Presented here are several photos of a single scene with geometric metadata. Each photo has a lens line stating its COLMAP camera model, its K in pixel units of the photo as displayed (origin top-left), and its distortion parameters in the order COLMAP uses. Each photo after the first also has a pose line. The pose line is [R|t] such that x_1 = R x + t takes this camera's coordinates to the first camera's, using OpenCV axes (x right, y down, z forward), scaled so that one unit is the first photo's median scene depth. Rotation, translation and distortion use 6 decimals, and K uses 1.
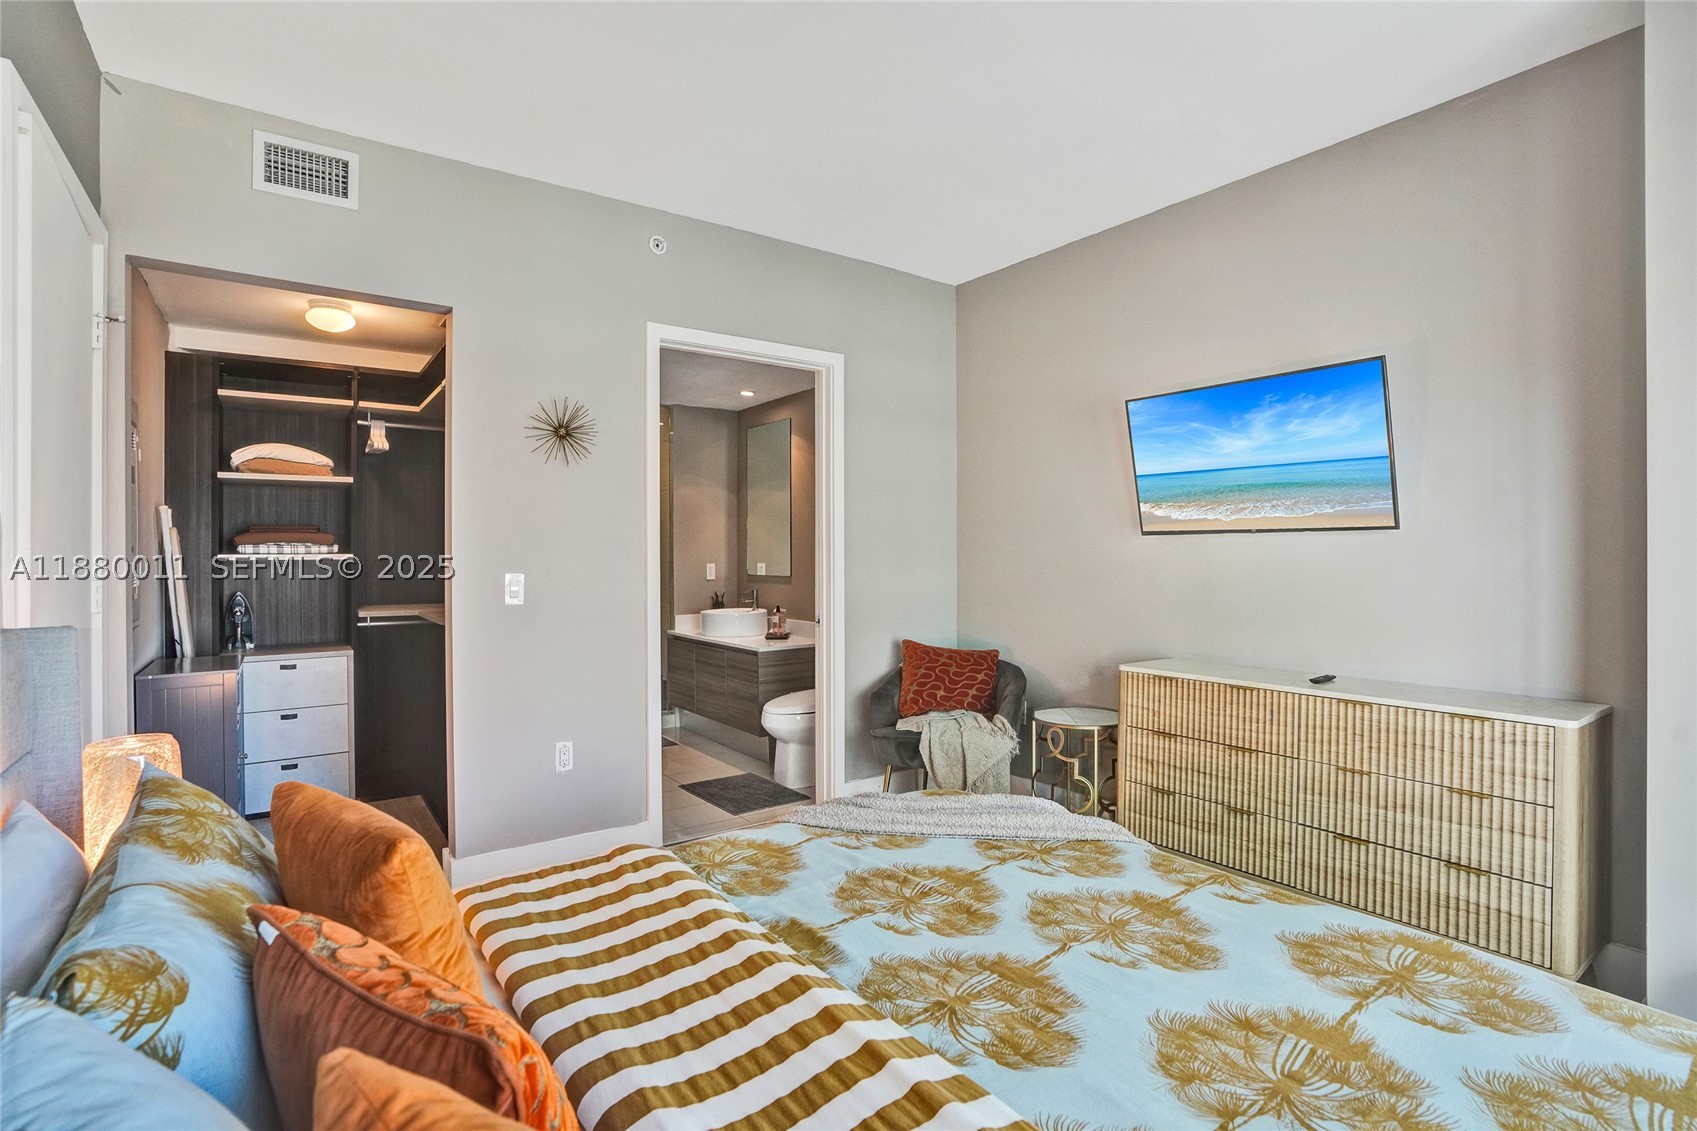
lens RADIAL K [[775.7, 0, 853.9], [0, 775.7, 567.3], [0, 0, 1]] dist [-0.017012, 0.000403]
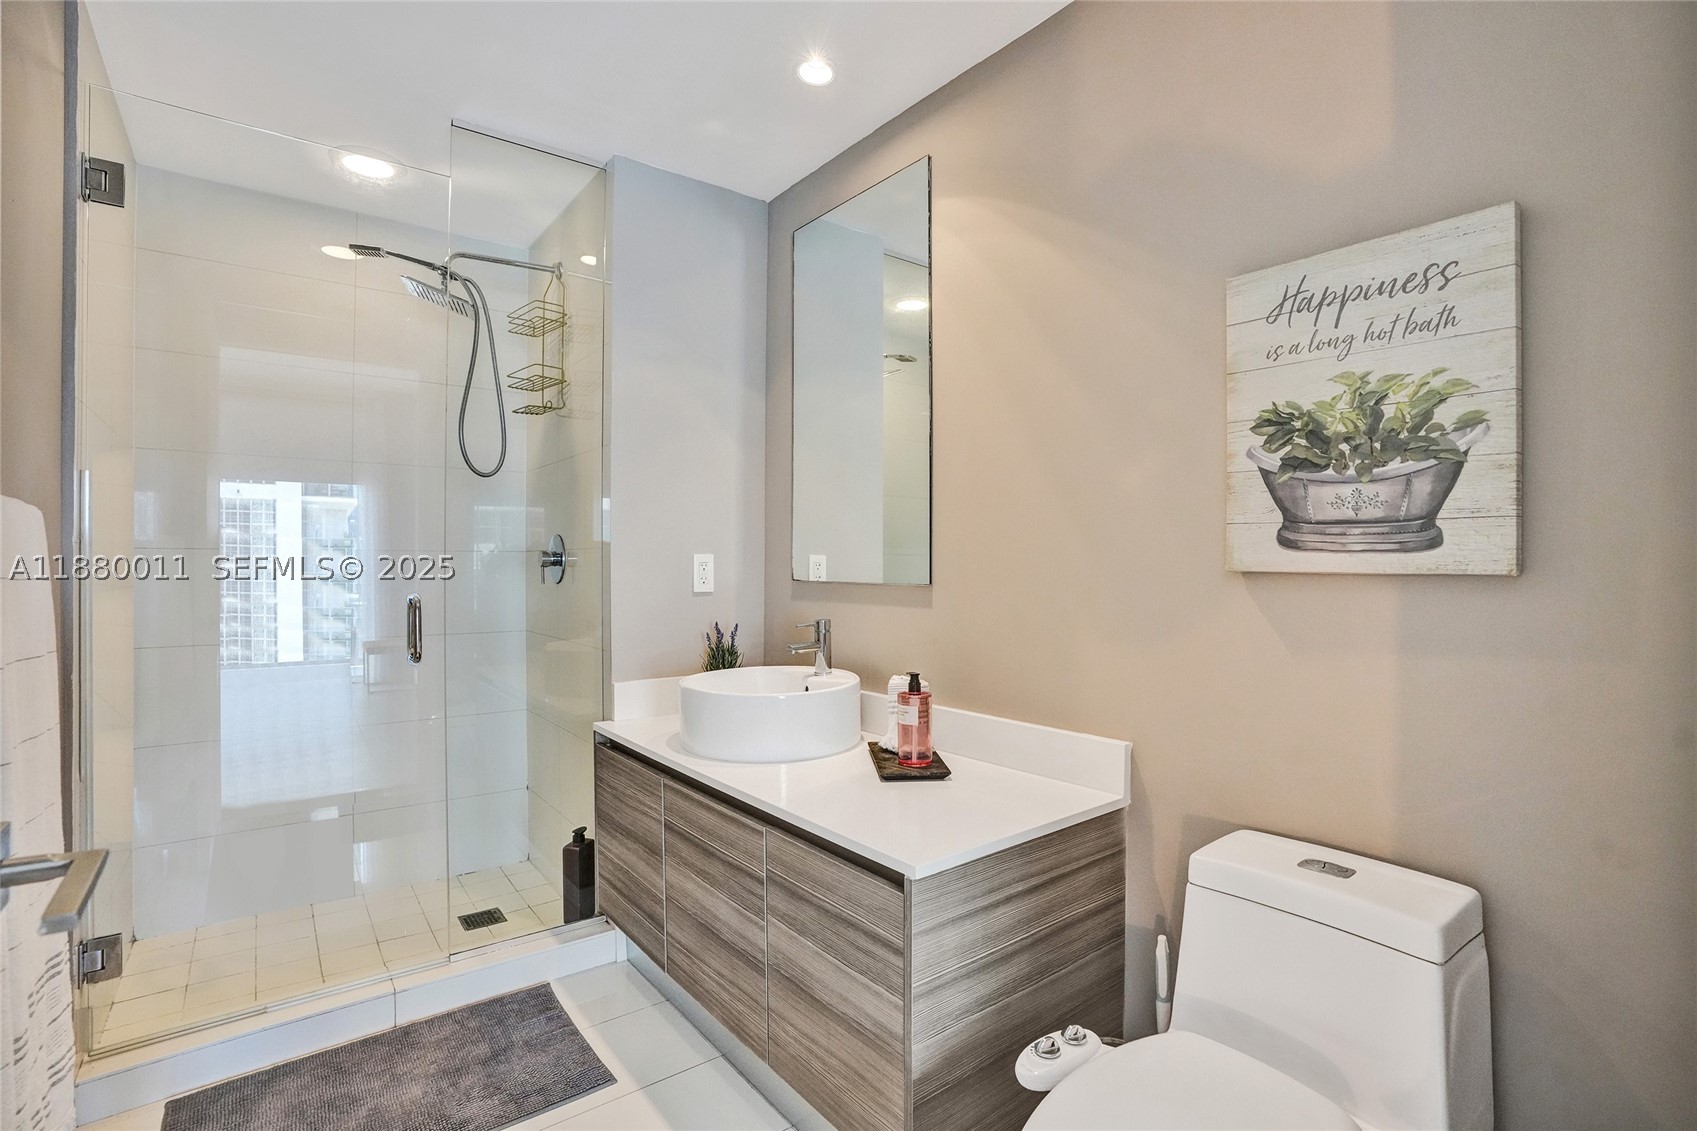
lens RADIAL K [[799.2, 0, 850.3], [0, 799.2, 562.4], [0, 0, 1]] dist [-0.071824, 0.025344]
pose [[0.999989, -0.004701, 0.000047, -0.110146], [0.004701, 0.999863, -0.015873, 0.007451], [0.000027, 0.015873, 0.999874, 0.594301]]
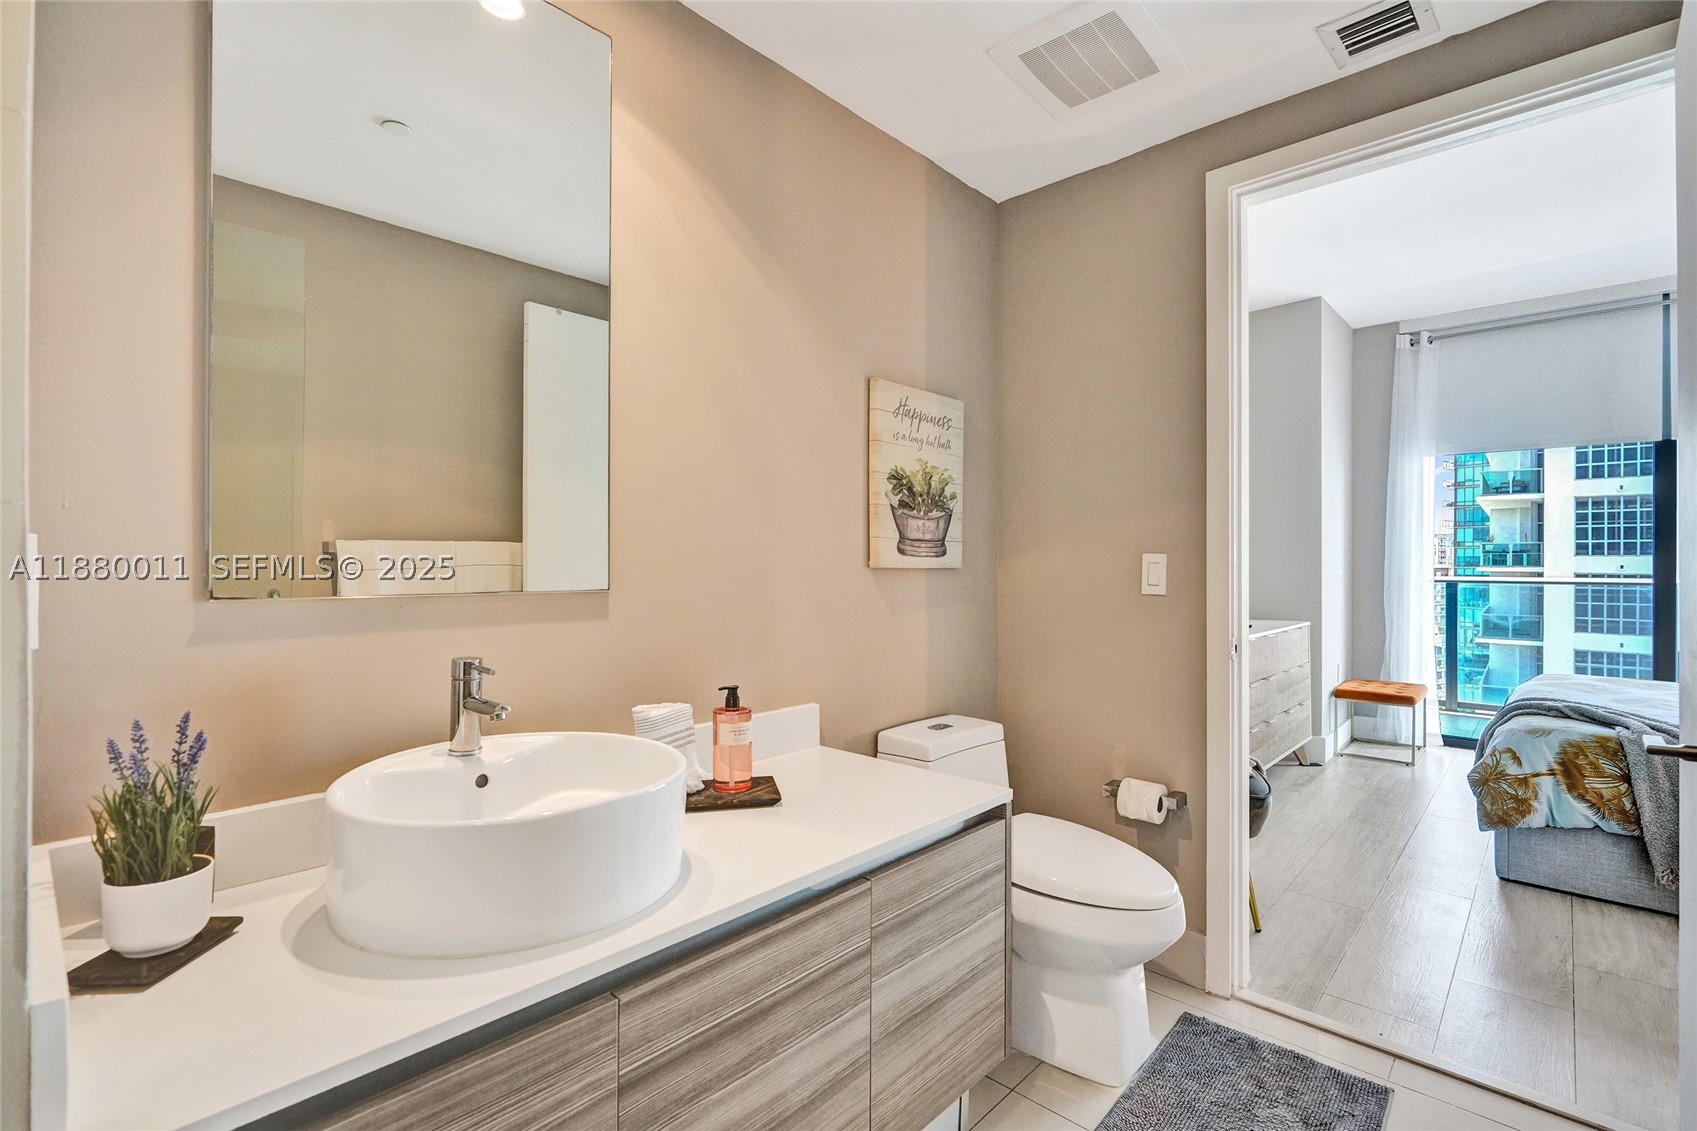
lens RADIAL K [[775.7, 0, 853.9], [0, 775.7, 567.3], [0, 0, 1]] dist [-0.017012, 0.000403]
pose [[-0.166022, -0.004850, 0.986110, -0.360847], [0.016496, 0.999834, 0.007695, 0.003567], [-0.985984, 0.017544, -0.165915, 0.915213]]
